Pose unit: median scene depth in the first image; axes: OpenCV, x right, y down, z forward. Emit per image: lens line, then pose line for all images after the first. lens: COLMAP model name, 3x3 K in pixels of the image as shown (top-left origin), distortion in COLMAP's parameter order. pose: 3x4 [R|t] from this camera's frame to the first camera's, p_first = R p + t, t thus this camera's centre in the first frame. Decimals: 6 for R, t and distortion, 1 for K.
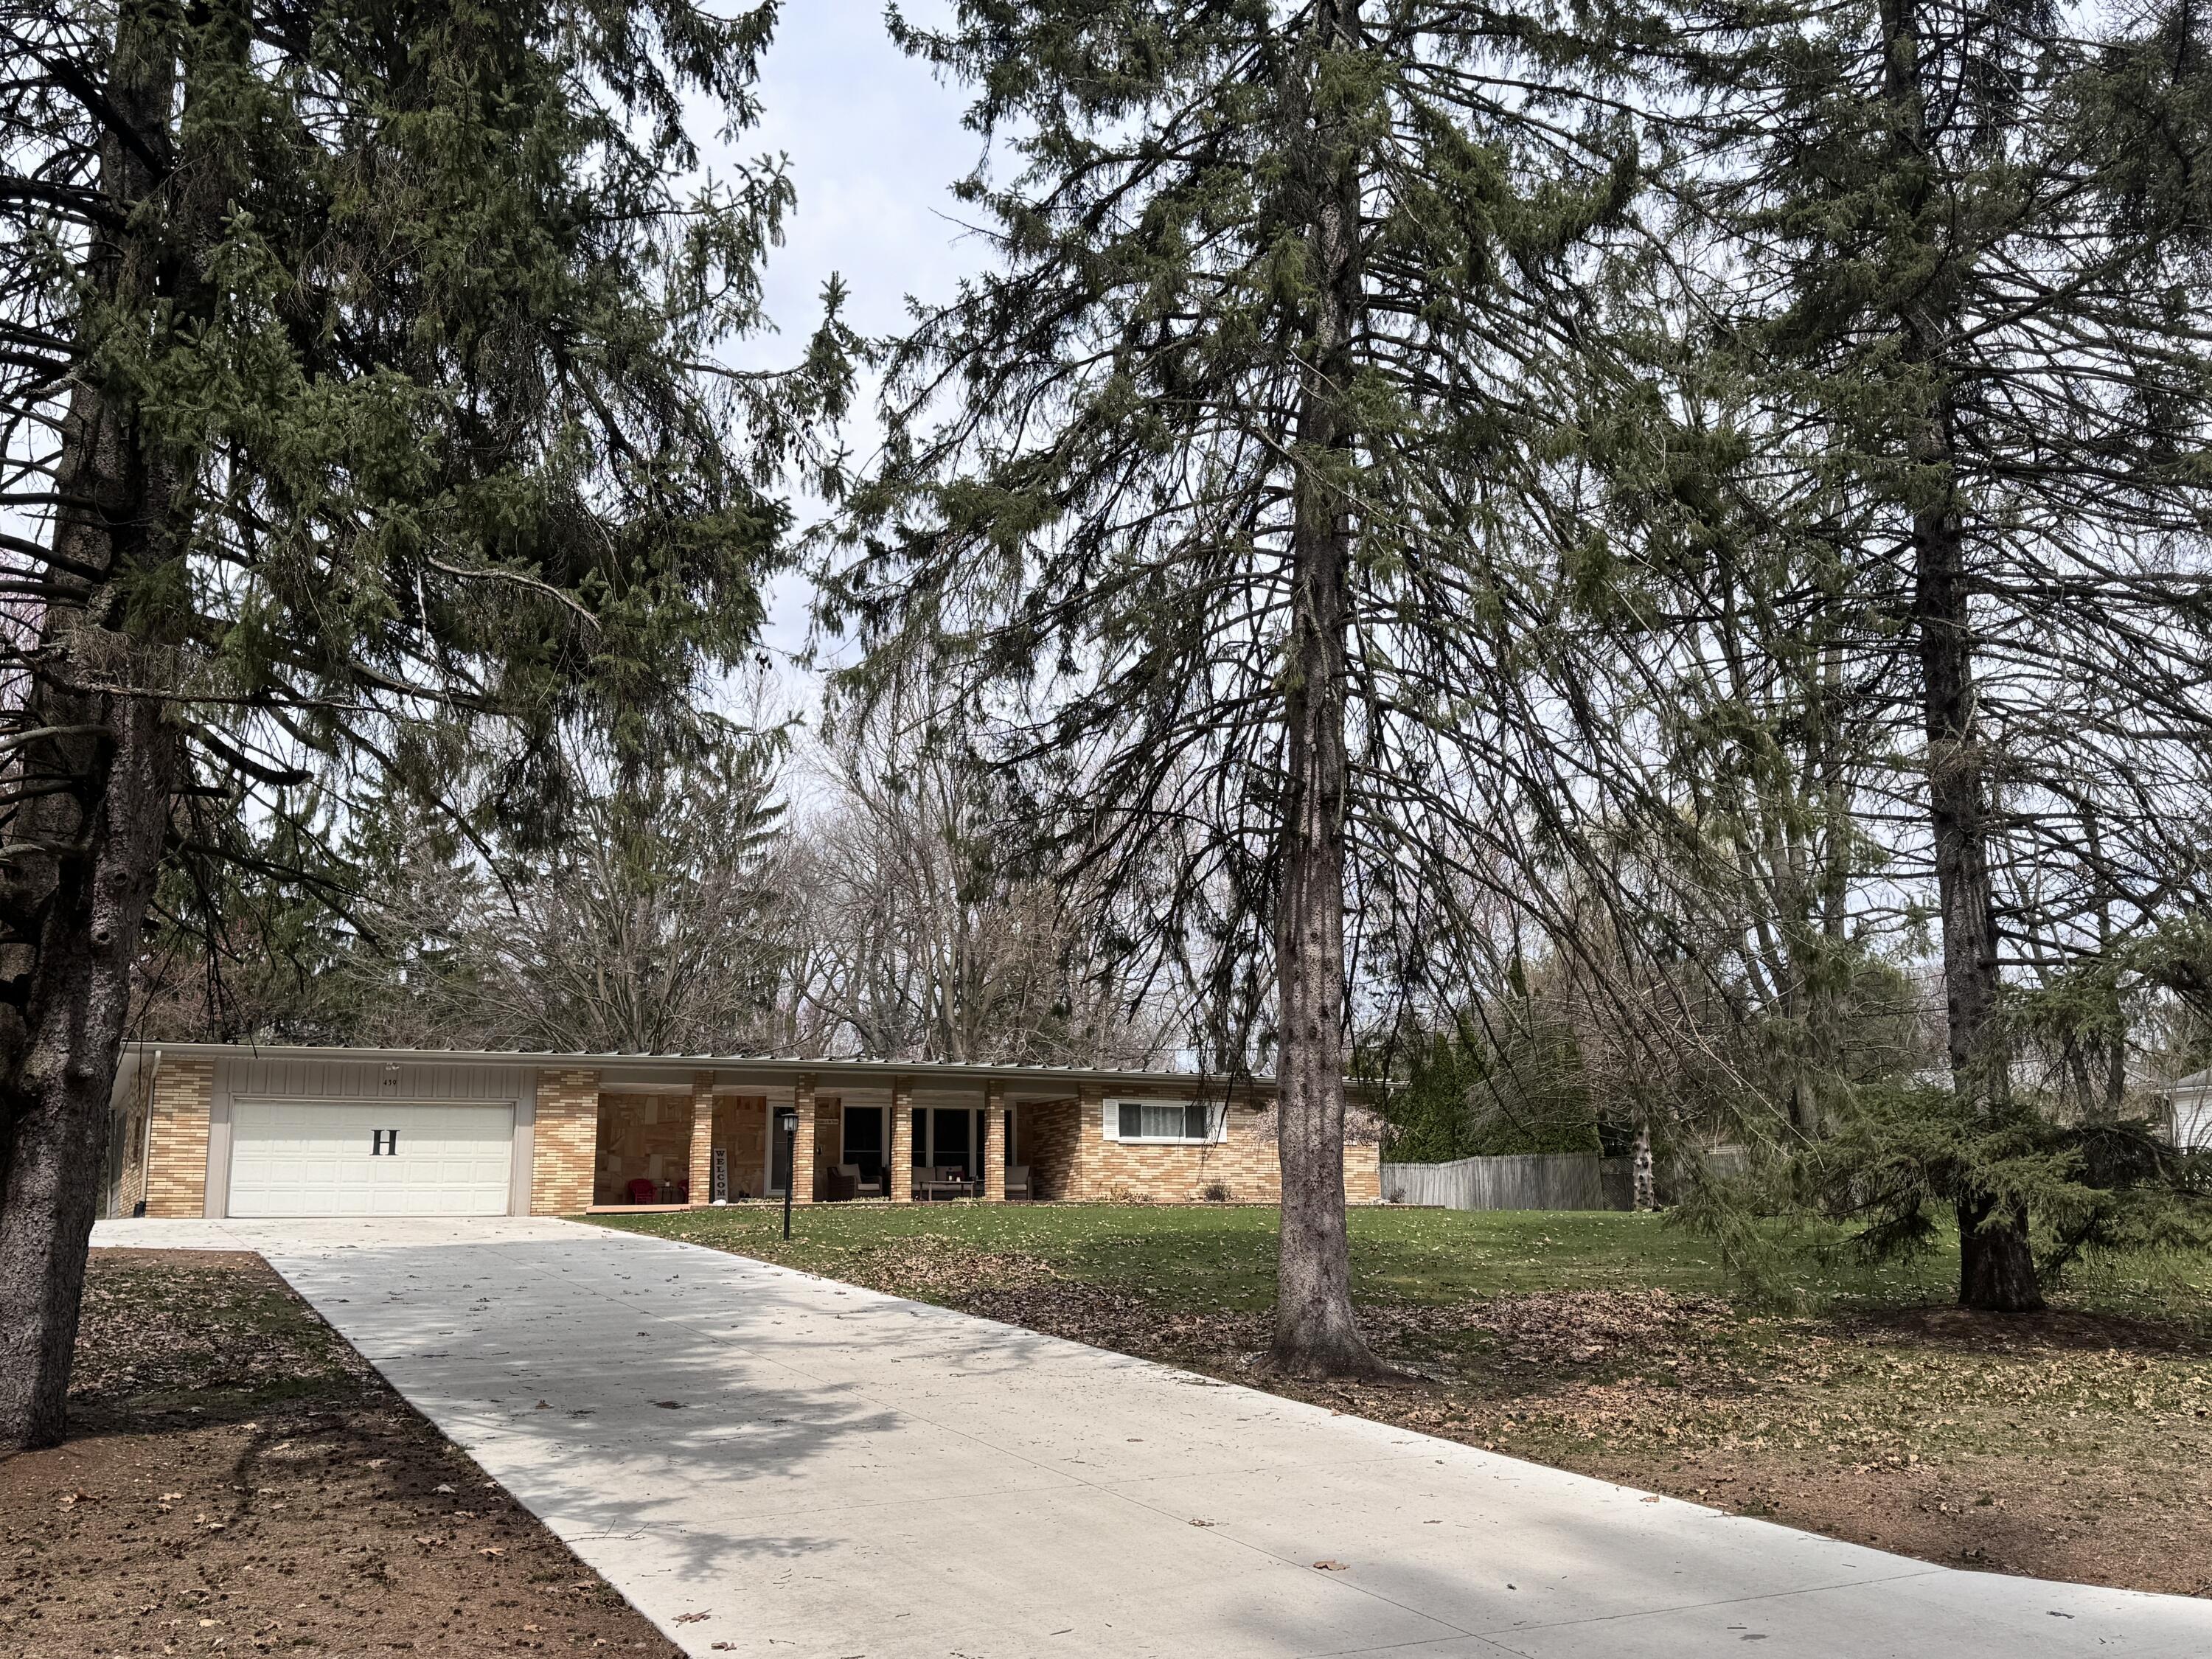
lens RADIAL K [[2073.2, 0, 1107.8], [0, 2073.2, 837.9], [0, 0, 1]] dist [0.052333, 0.000000]
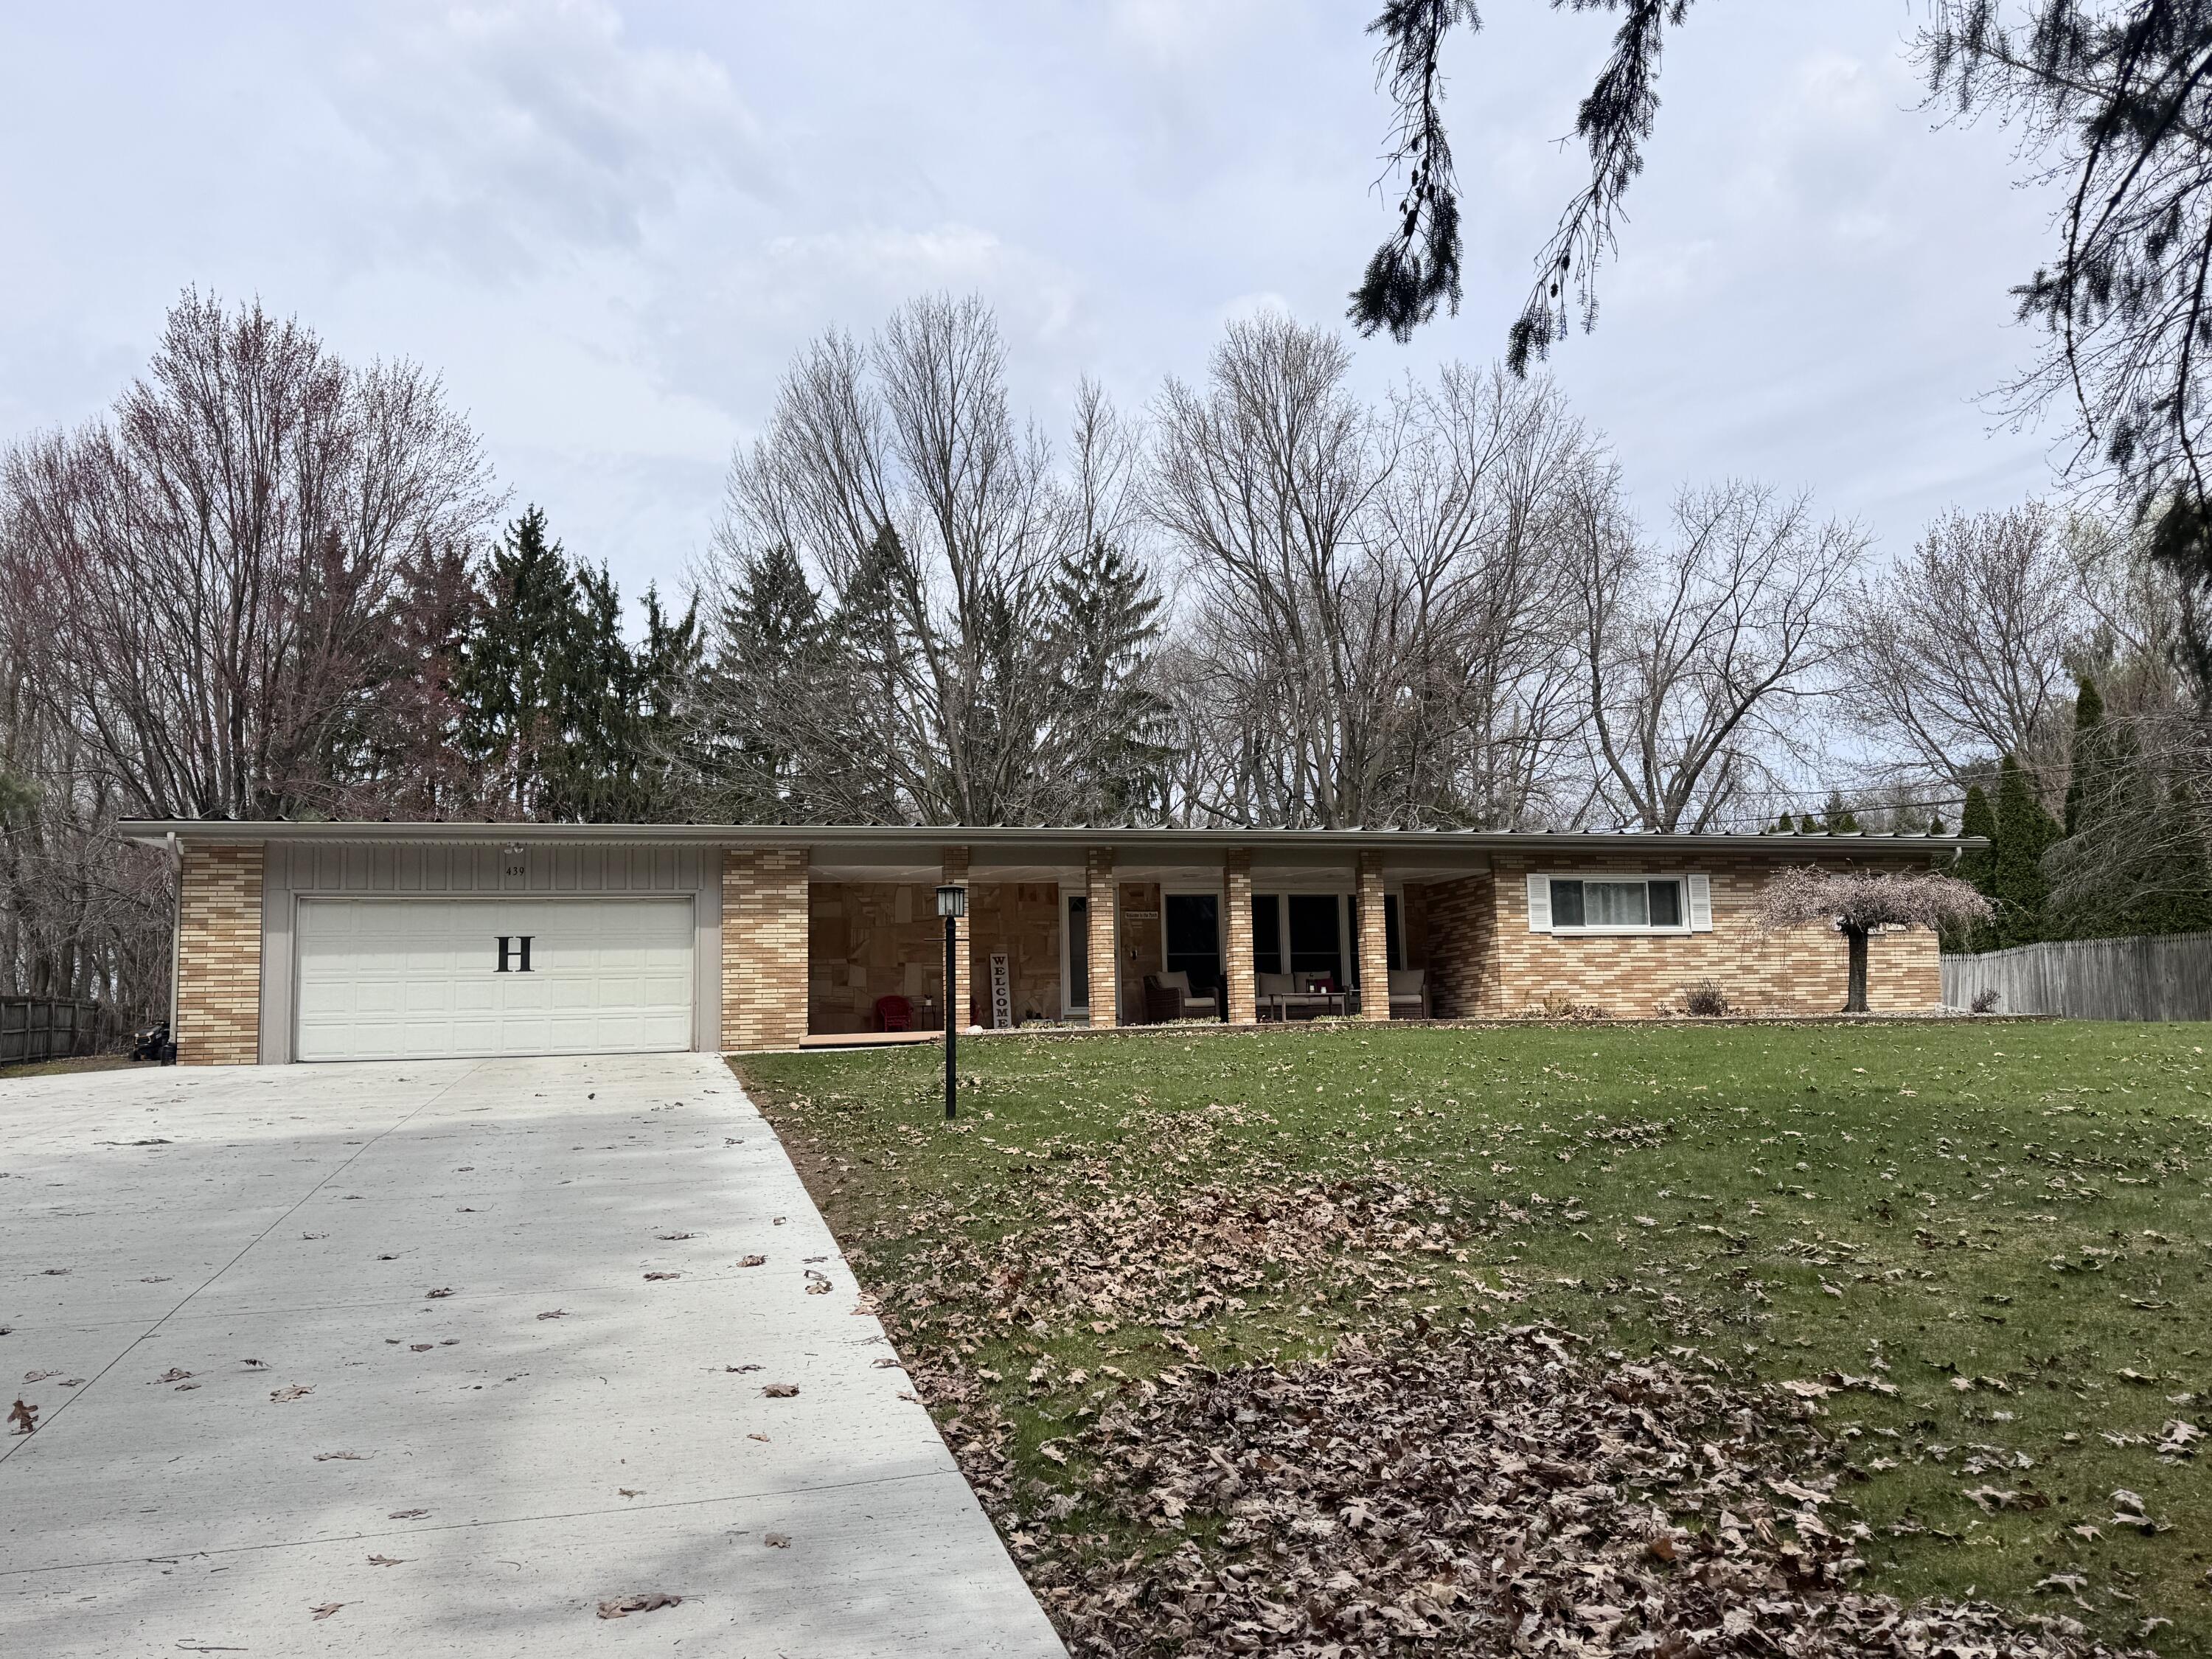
lens RADIAL K [[1856.4, 0, 1098.5], [0, 1856.4, 840.0], [0, 0, 1]] dist [0.090027, -0.004697]
pose [[0.976880, -0.034724, -0.210949, -0.010896], [0.053241, 0.995148, 0.082740, 0.056901], [0.207052, -0.092059, 0.973989, 0.370561]]
